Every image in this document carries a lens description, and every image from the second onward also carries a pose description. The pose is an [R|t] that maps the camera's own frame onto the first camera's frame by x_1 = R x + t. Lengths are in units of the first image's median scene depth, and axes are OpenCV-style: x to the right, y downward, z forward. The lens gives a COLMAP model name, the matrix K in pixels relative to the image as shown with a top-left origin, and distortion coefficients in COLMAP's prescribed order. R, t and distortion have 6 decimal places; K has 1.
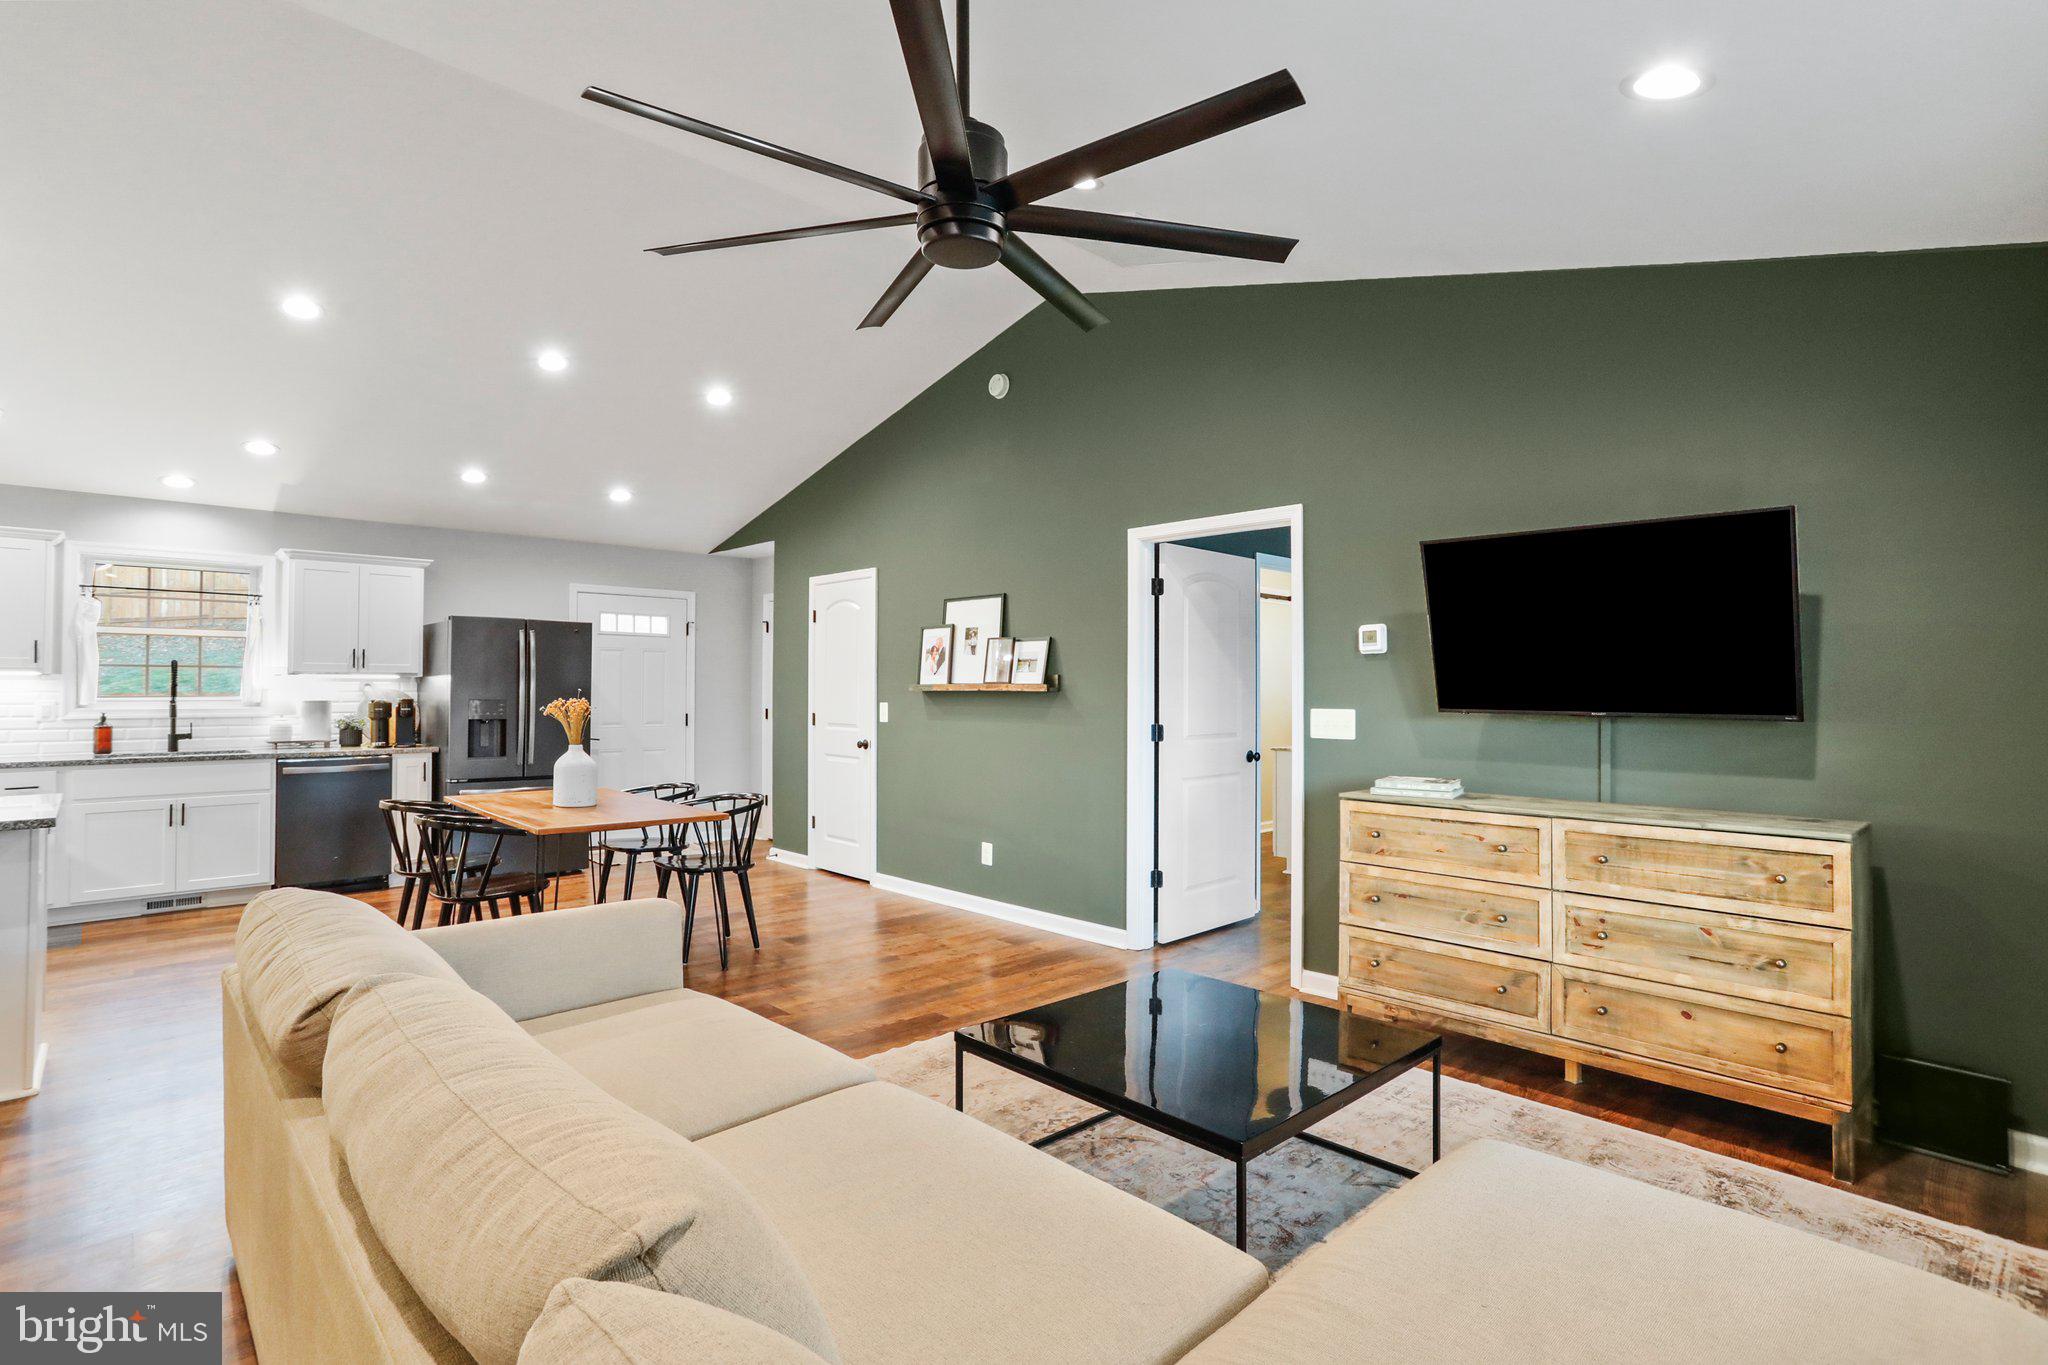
lens RADIAL K [[1008.5, 0, 1032.6], [0, 1008.5, 674.2], [0, 0, 1]] dist [-0.046018, 0.022416]
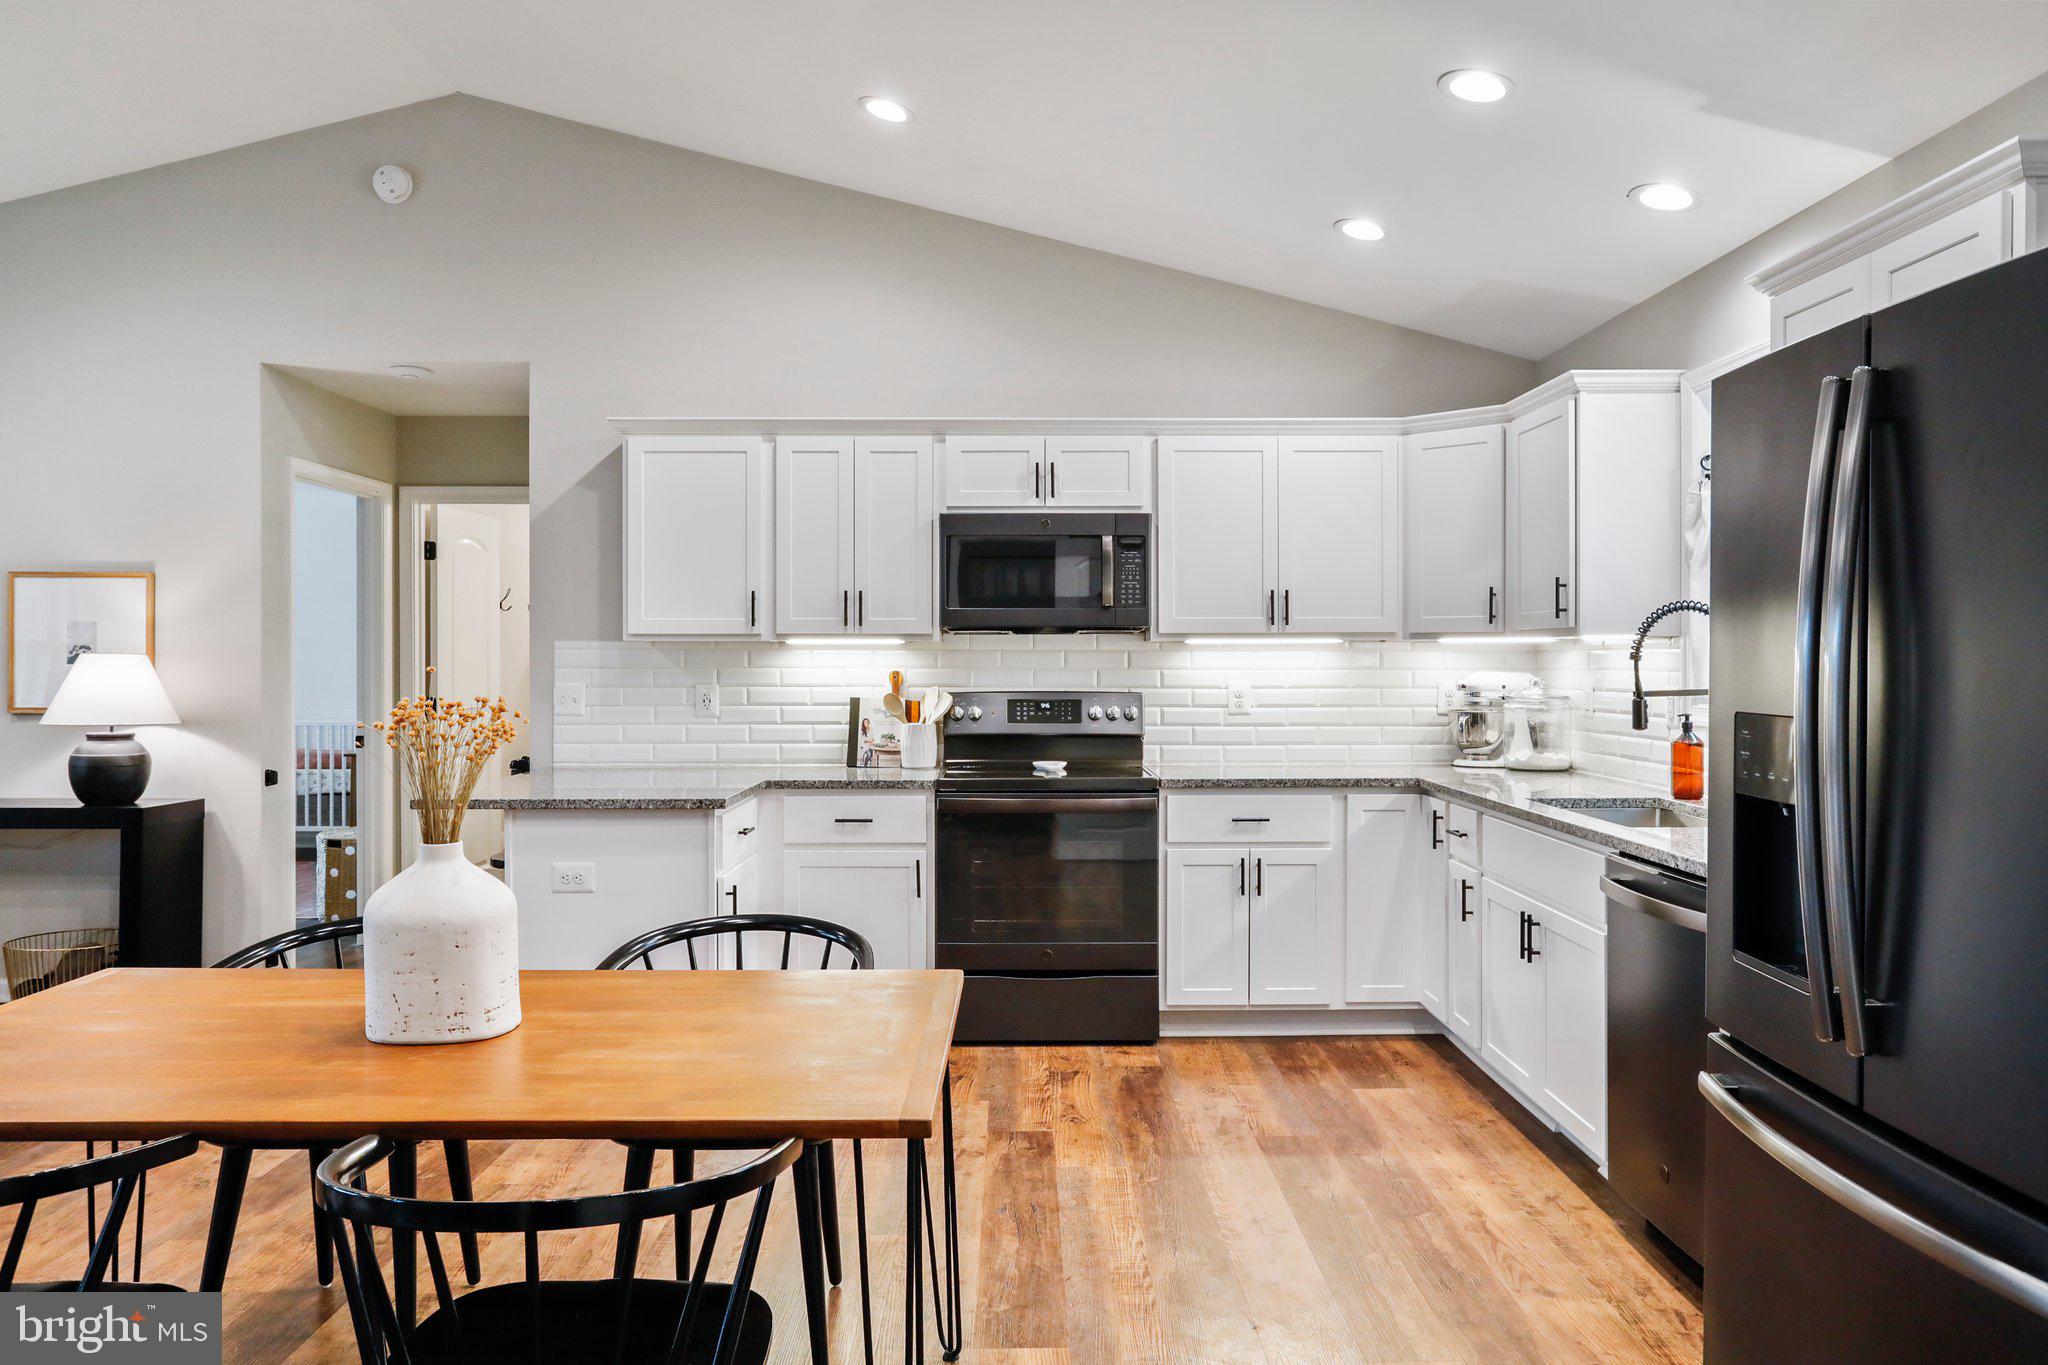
lens RADIAL K [[1400.2, 0, 1024.5], [0, 1400.2, 655.6], [0, 0, 1]] dist [-0.011666, 0.023685]
pose [[-0.684163, -0.003929, -0.729319, -0.202646], [0.009208, 0.999859, -0.014024, 0.015421], [0.729271, -0.016310, -0.684031, 1.141181]]
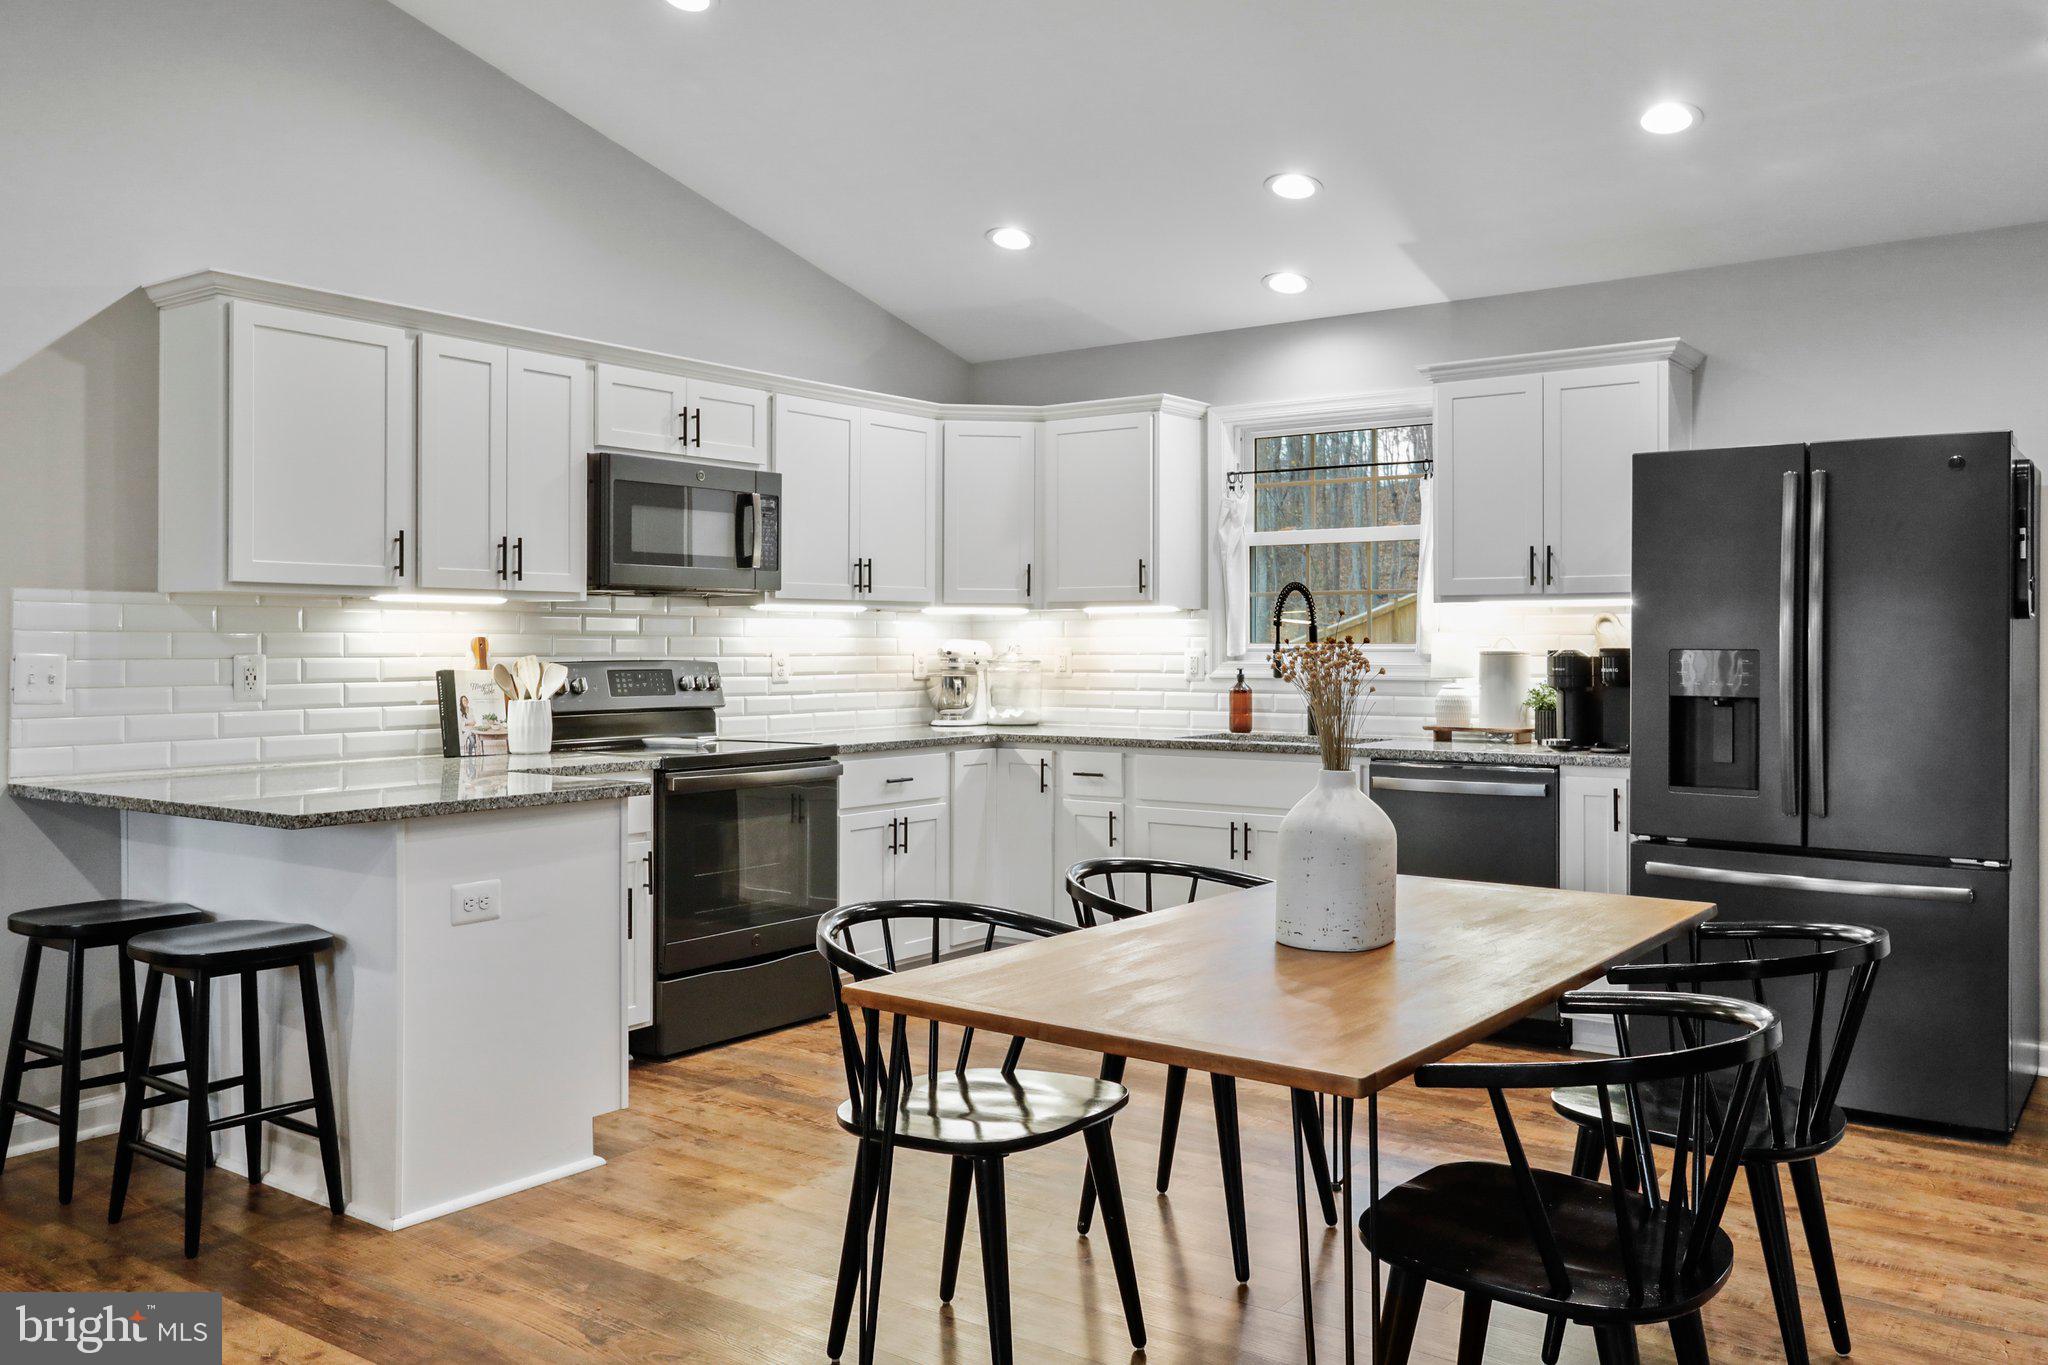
lens RADIAL K [[1619.1, 0, 1029.8], [0, 1619.1, 644.0], [0, 0, 1]] dist [-0.006586, 0.017369]
pose [[0.176821, -0.003608, -0.984236, 0.064338], [0.015072, 0.999886, -0.000958, 0.020295], [0.984128, -0.014665, 0.176856, 0.628896]]
